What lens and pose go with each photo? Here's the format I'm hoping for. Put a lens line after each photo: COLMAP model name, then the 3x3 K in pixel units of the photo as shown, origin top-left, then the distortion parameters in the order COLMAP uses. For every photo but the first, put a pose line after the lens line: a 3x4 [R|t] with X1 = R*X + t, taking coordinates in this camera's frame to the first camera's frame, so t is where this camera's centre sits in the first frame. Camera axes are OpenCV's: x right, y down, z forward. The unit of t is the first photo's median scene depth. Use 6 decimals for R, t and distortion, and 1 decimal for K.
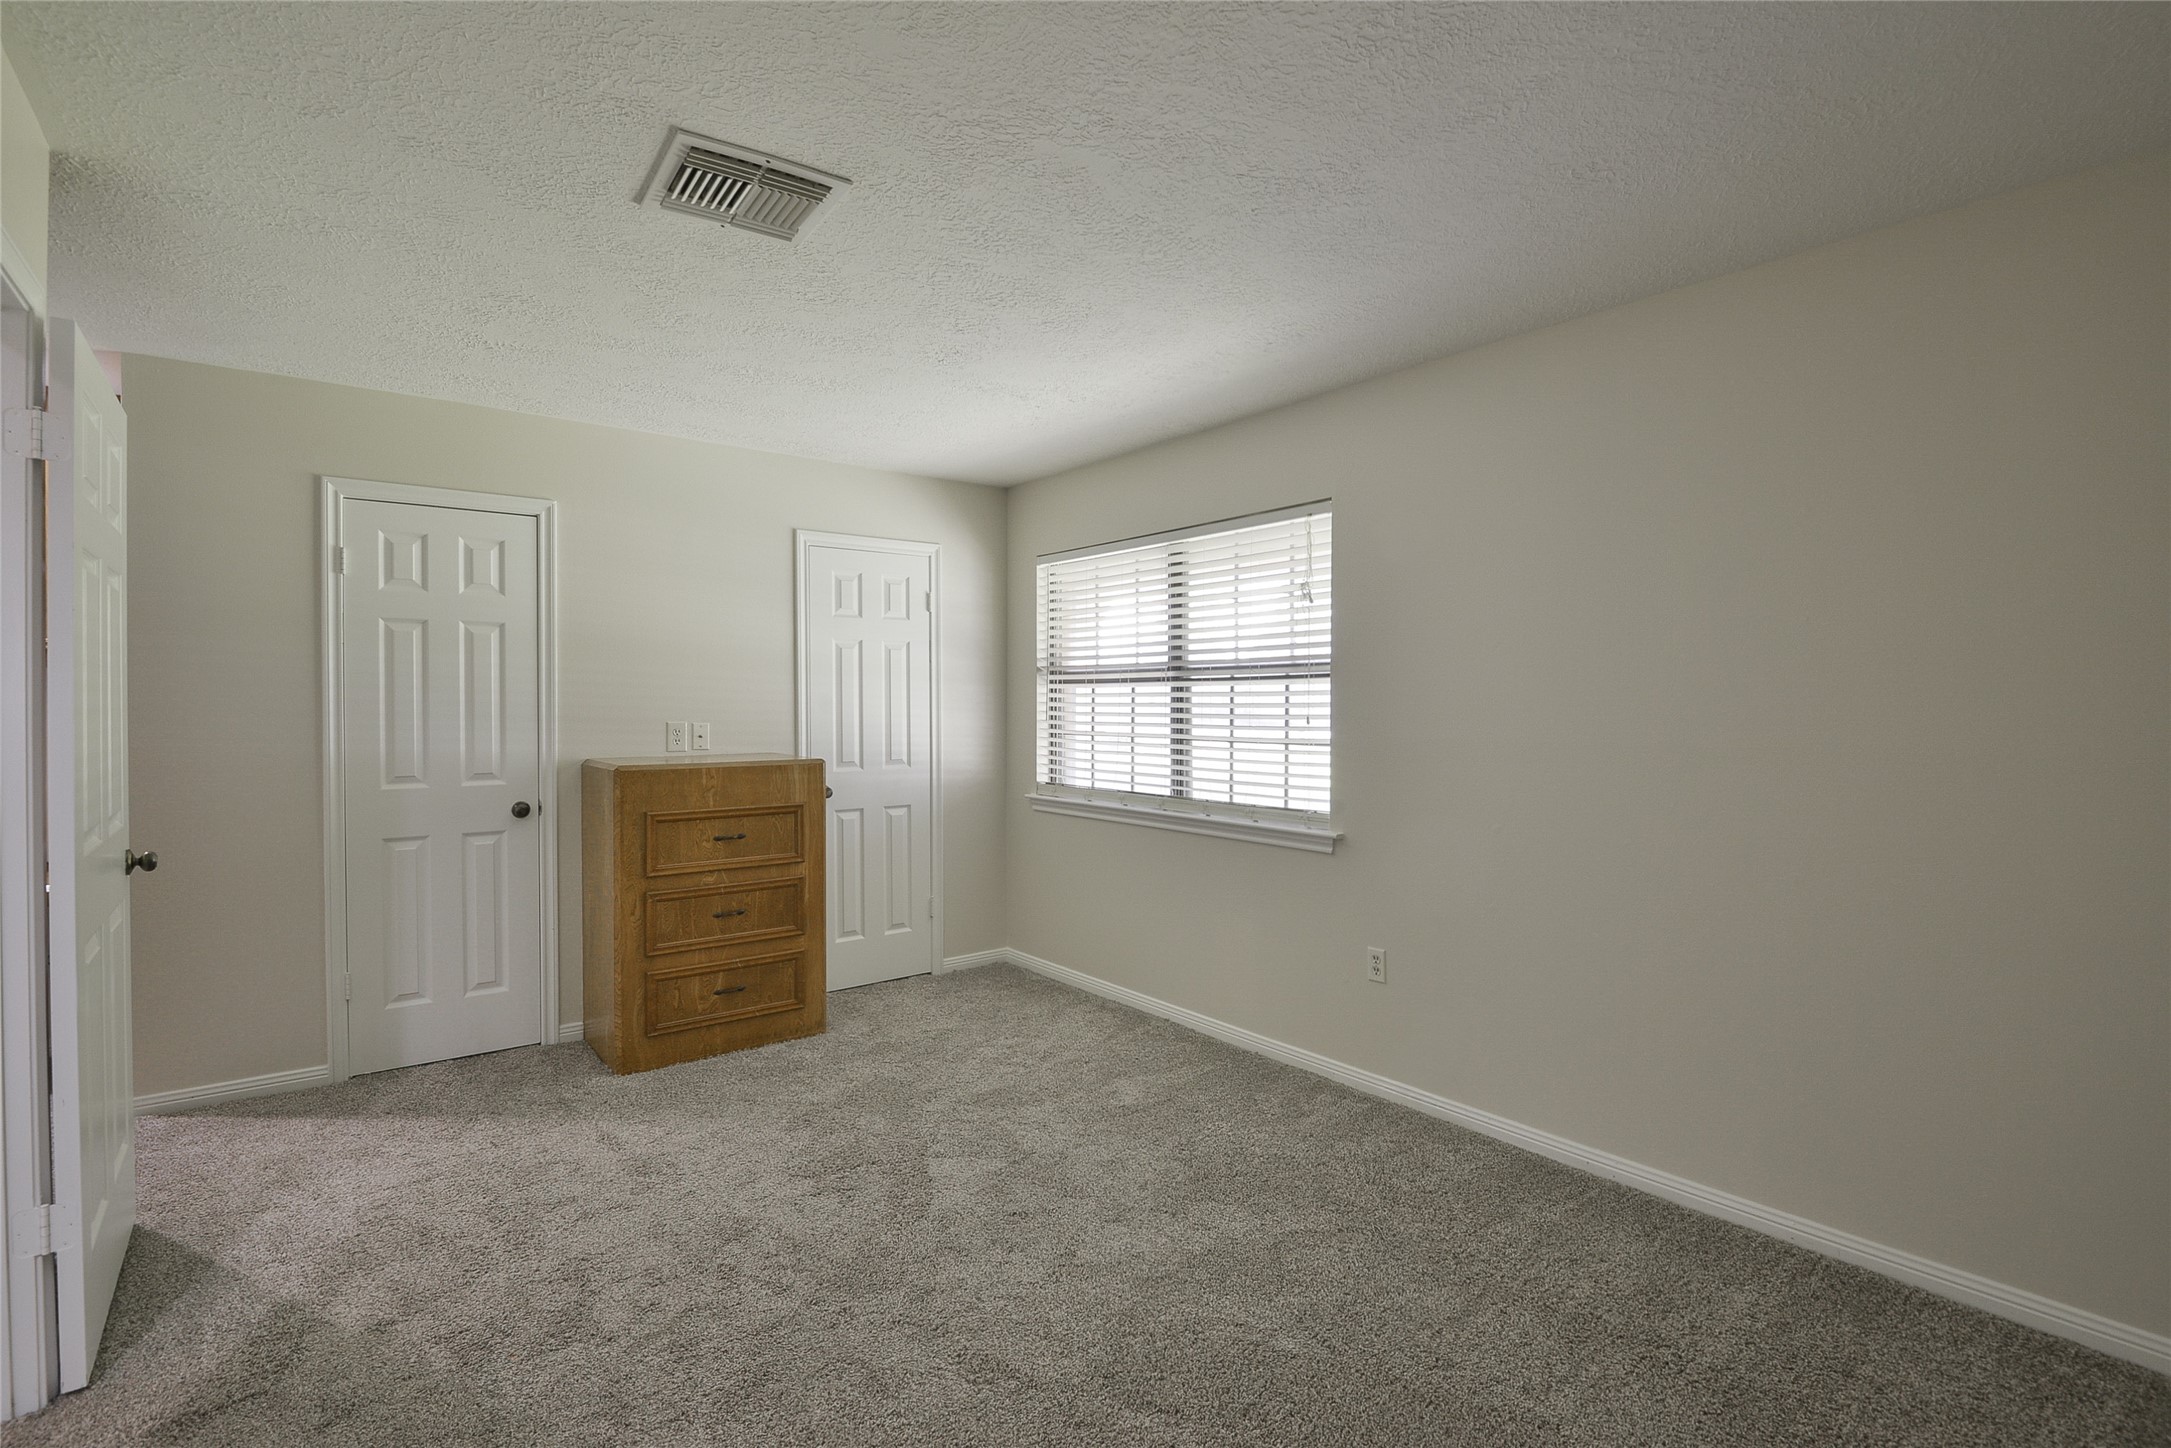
lens RADIAL K [[1001.4, 0, 1082.3], [0, 1001.4, 716.7], [0, 0, 1]] dist [-0.010945, -0.007343]
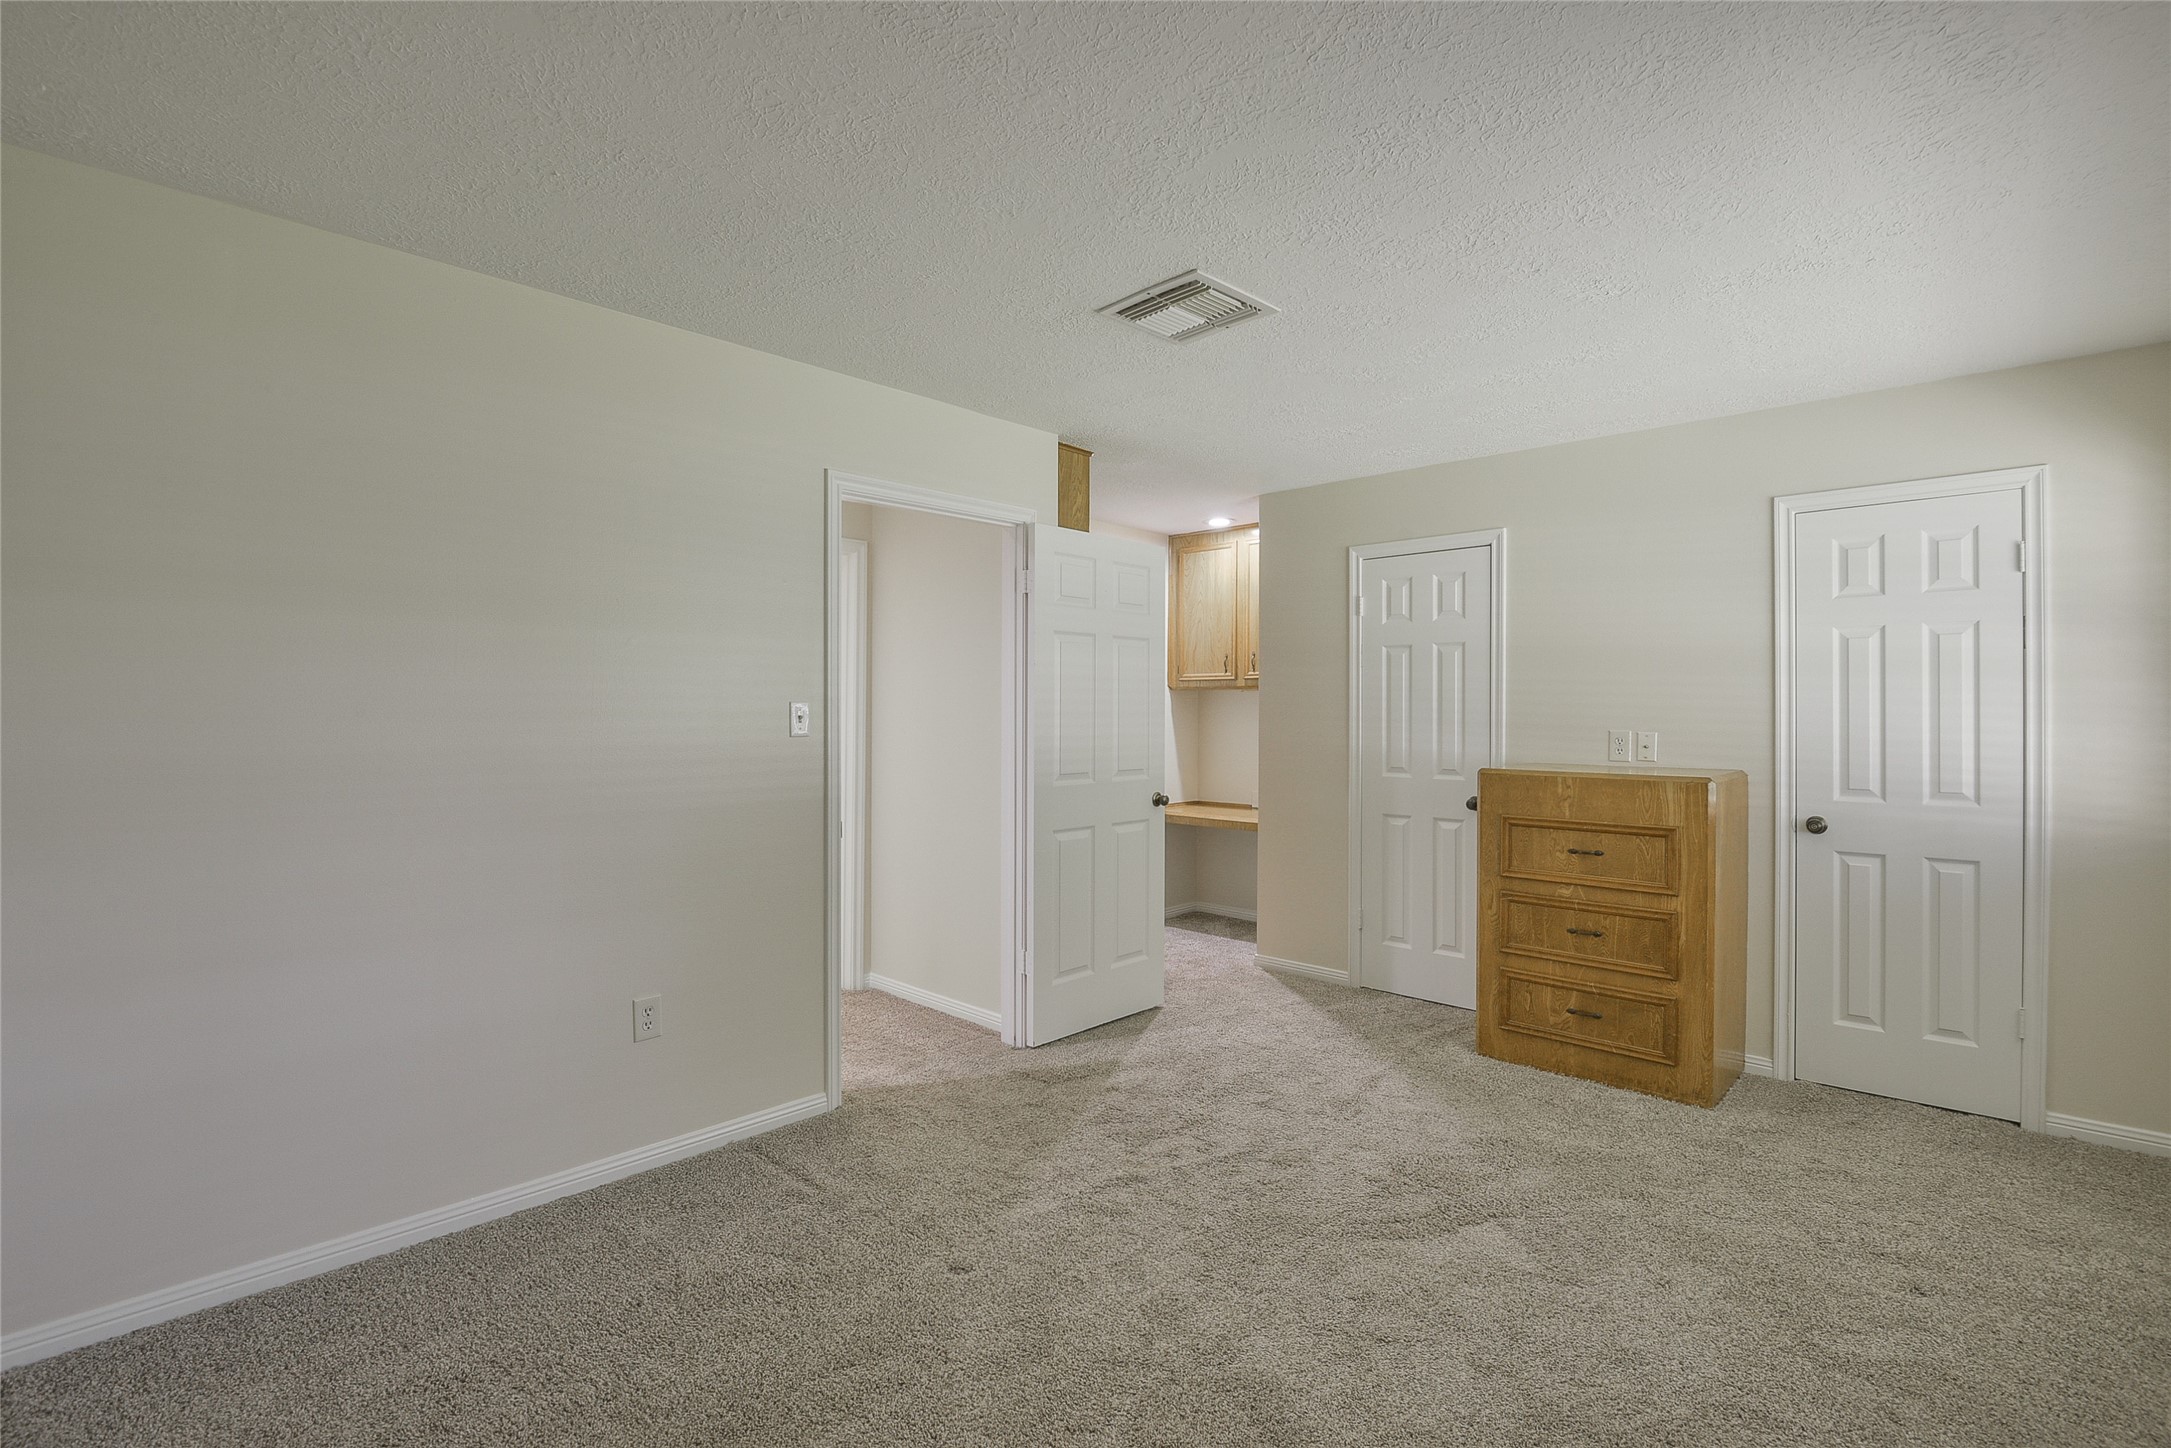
lens RADIAL K [[1001.4, 0, 1082.3], [0, 1001.4, 716.7], [0, 0, 1]] dist [-0.010945, -0.007343]
pose [[0.144382, 0.004368, -0.989512, 0.515755], [-0.016462, 0.999862, 0.002012, -0.001527], [0.989385, 0.015999, 0.144434, 0.390600]]
